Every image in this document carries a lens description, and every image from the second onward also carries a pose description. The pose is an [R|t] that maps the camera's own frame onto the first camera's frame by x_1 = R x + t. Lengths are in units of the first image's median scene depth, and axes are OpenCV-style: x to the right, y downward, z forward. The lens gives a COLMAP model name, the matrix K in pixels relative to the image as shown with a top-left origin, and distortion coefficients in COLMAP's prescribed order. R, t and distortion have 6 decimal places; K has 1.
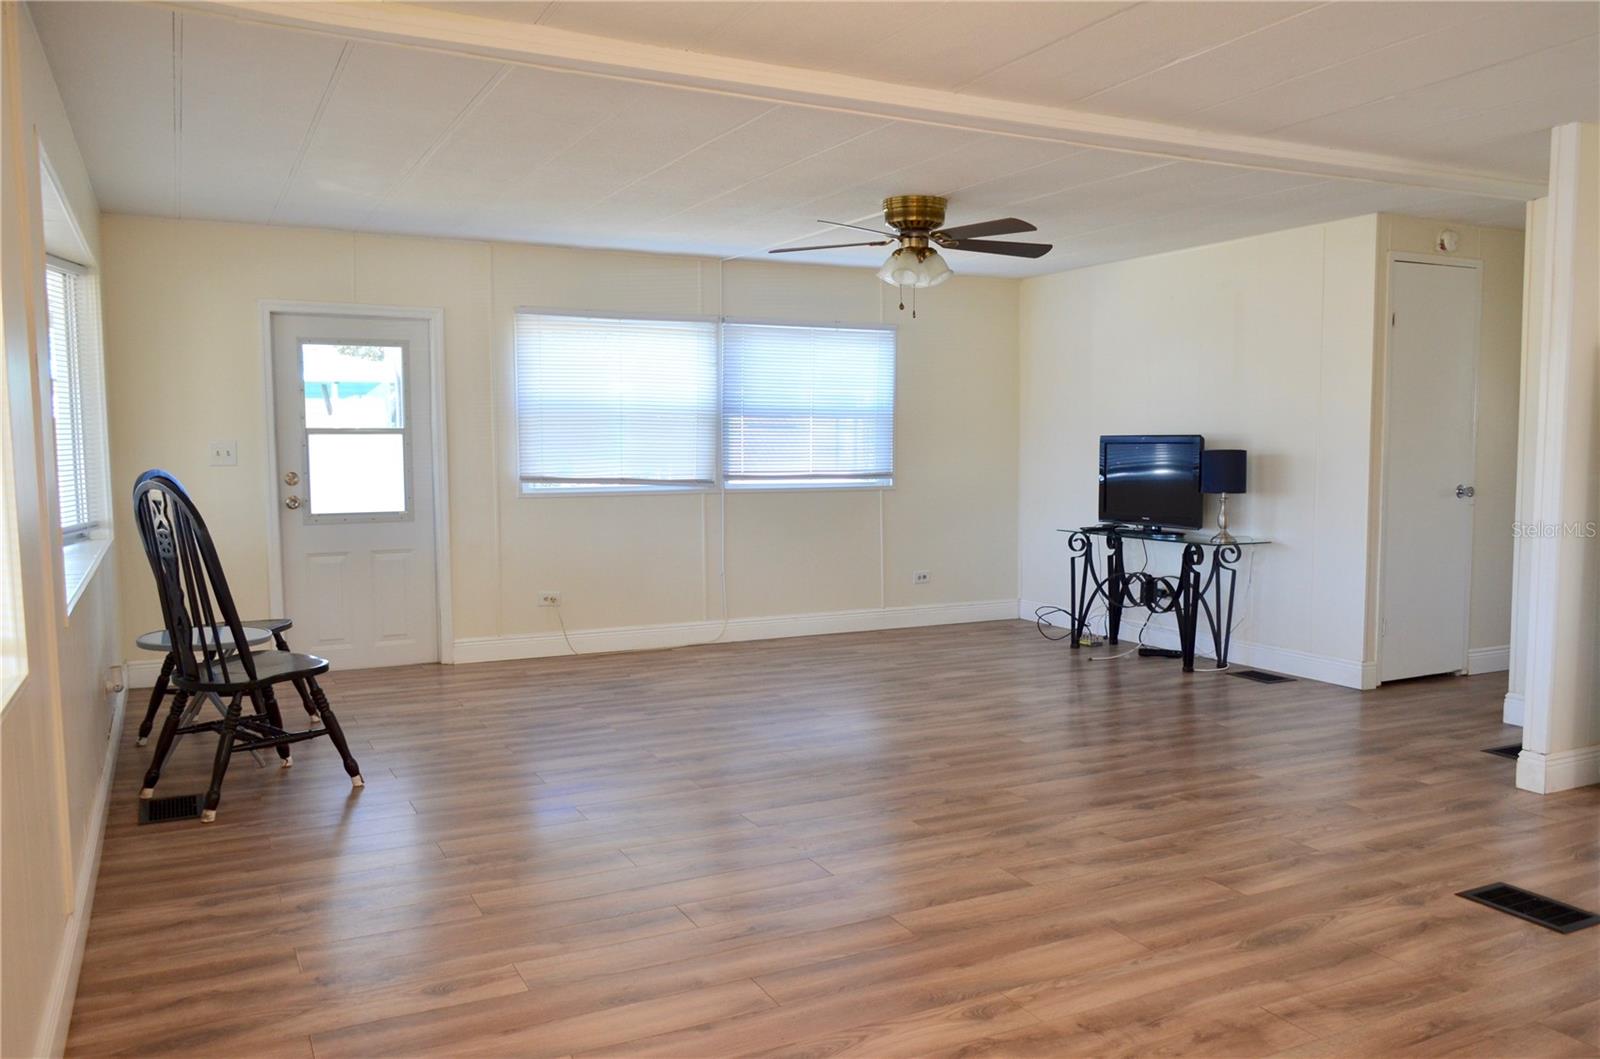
lens RADIAL K [[1245.0, 0, 810.9], [0, 1245.0, 548.7], [0, 0, 1]] dist [-0.004581, -0.002711]
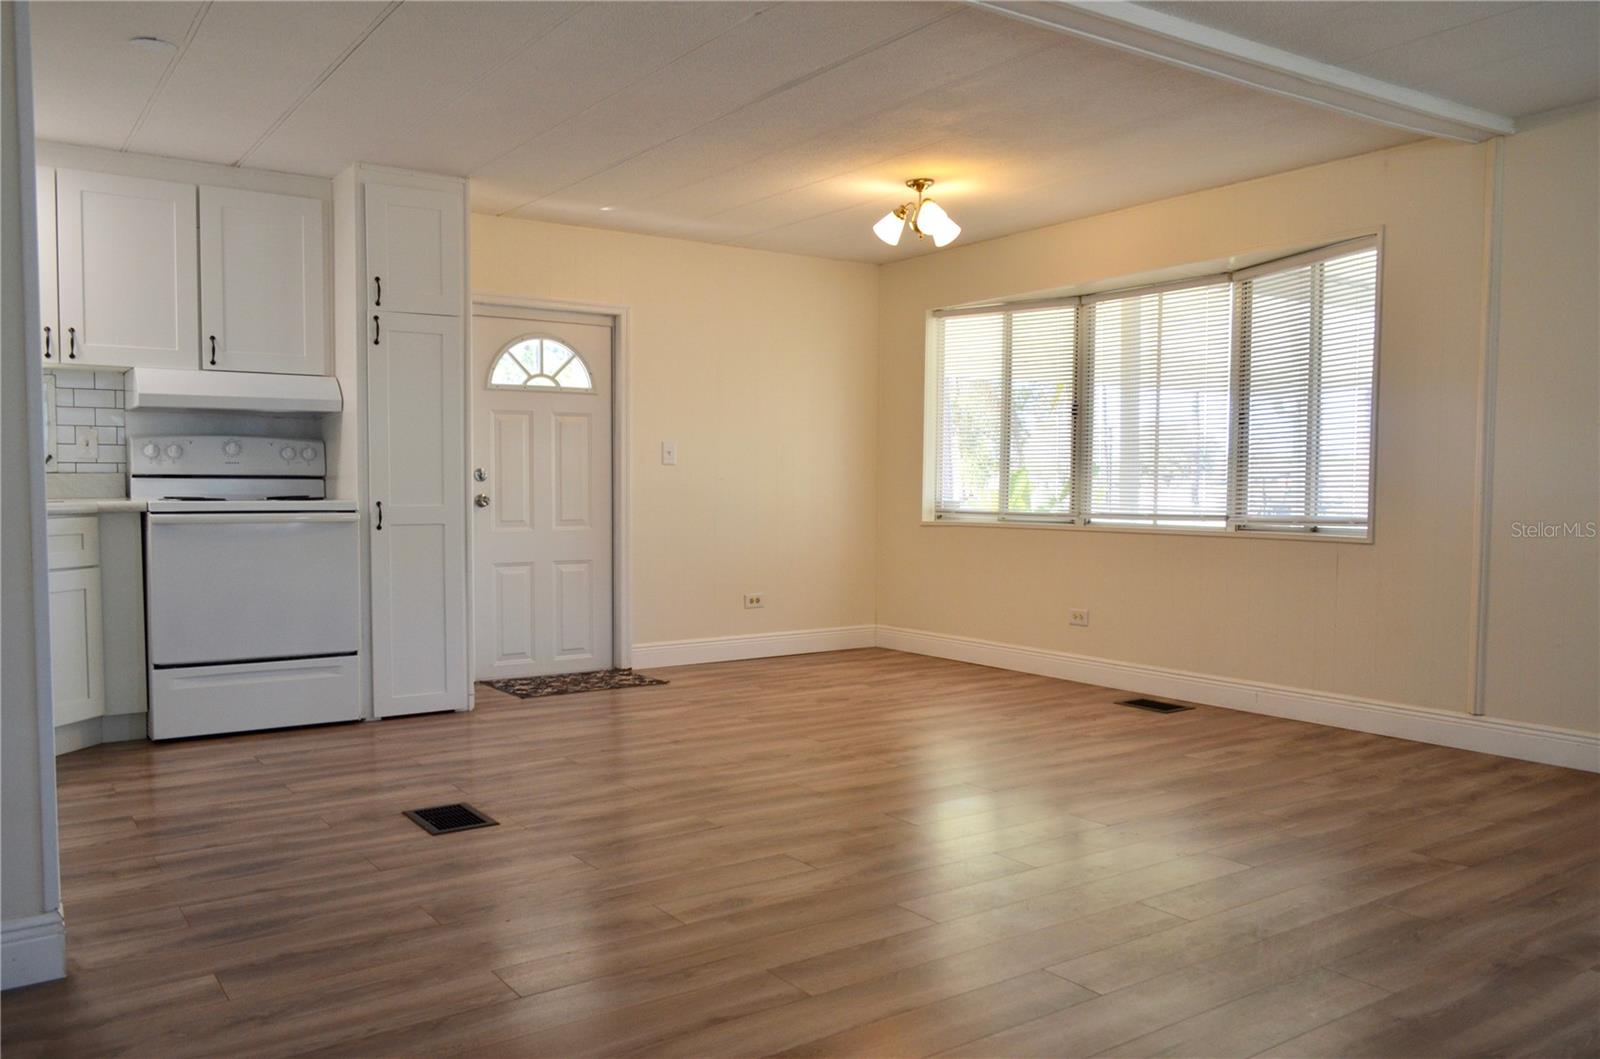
lens RADIAL K [[1245.0, 0, 810.9], [0, 1245.0, 548.7], [0, 0, 1]] dist [-0.004581, -0.002711]
pose [[-0.991080, 0.010418, -0.132858, 0.383785], [-0.009243, 0.989165, 0.146515, -0.118528], [0.132945, 0.146436, -0.980246, 2.023063]]
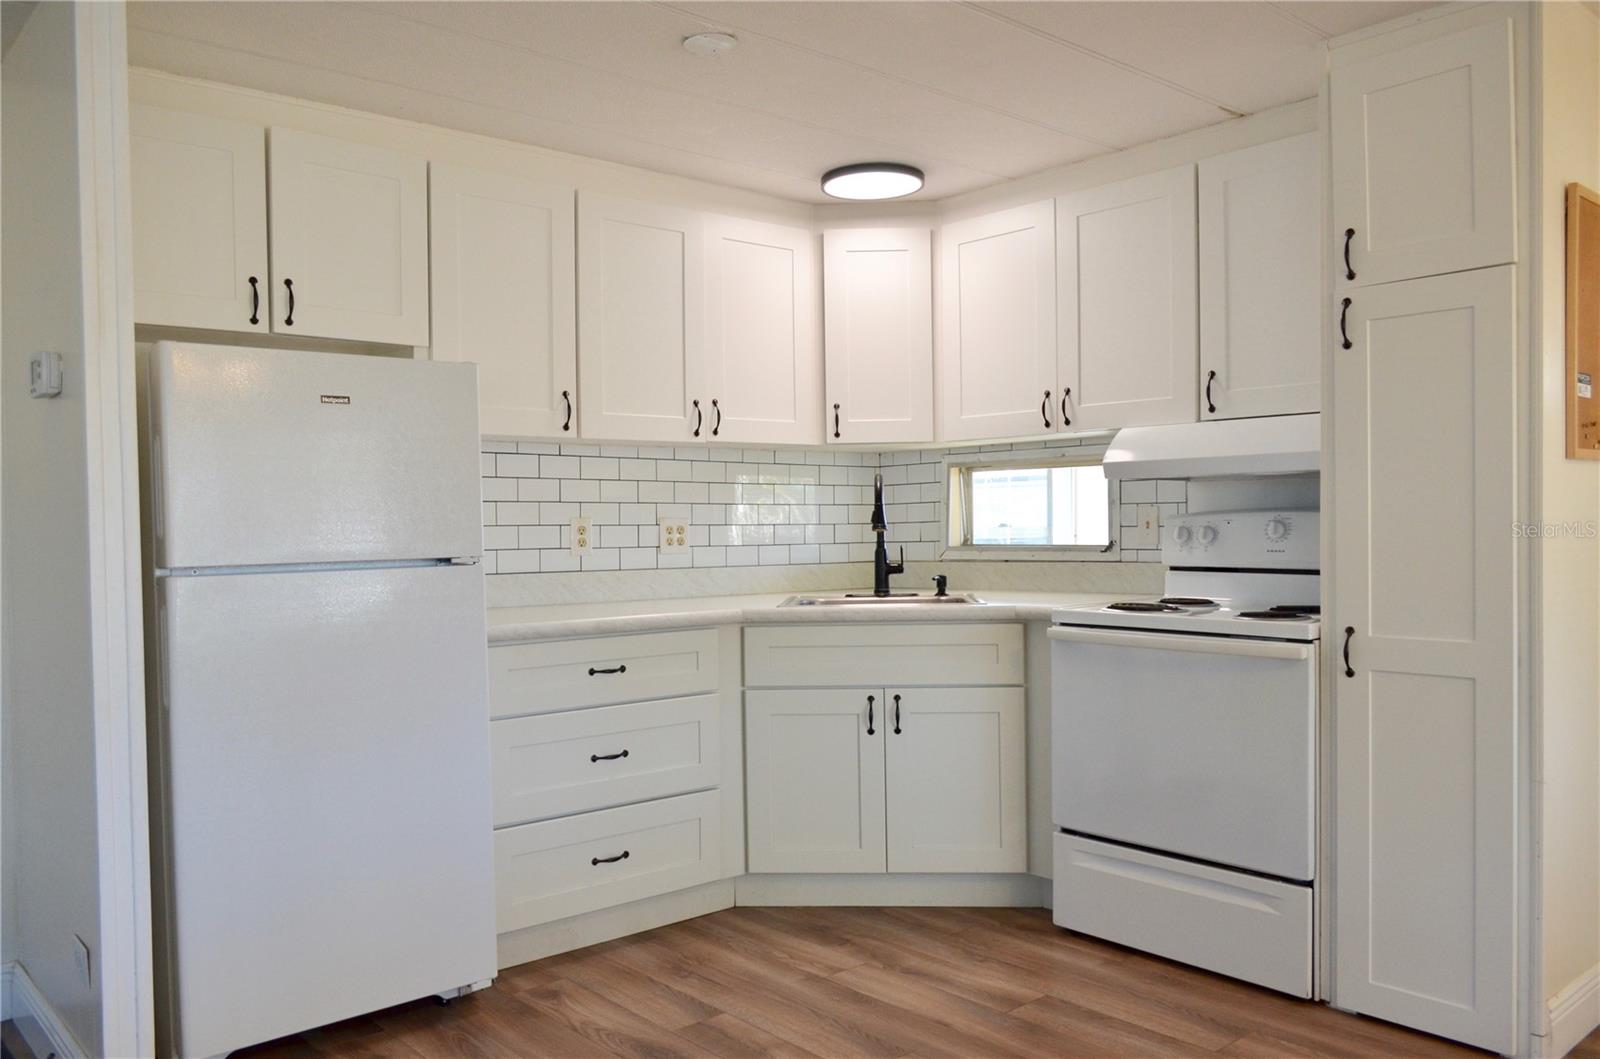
lens RADIAL K [[1245.0, 0, 810.9], [0, 1245.0, 548.7], [0, 0, 1]] dist [-0.004581, -0.002711]
pose [[-0.251400, -0.010131, 0.967830, -0.021887], [0.102111, 0.994087, 0.036930, -0.071438], [-0.962482, 0.108111, -0.248879, 1.032219]]
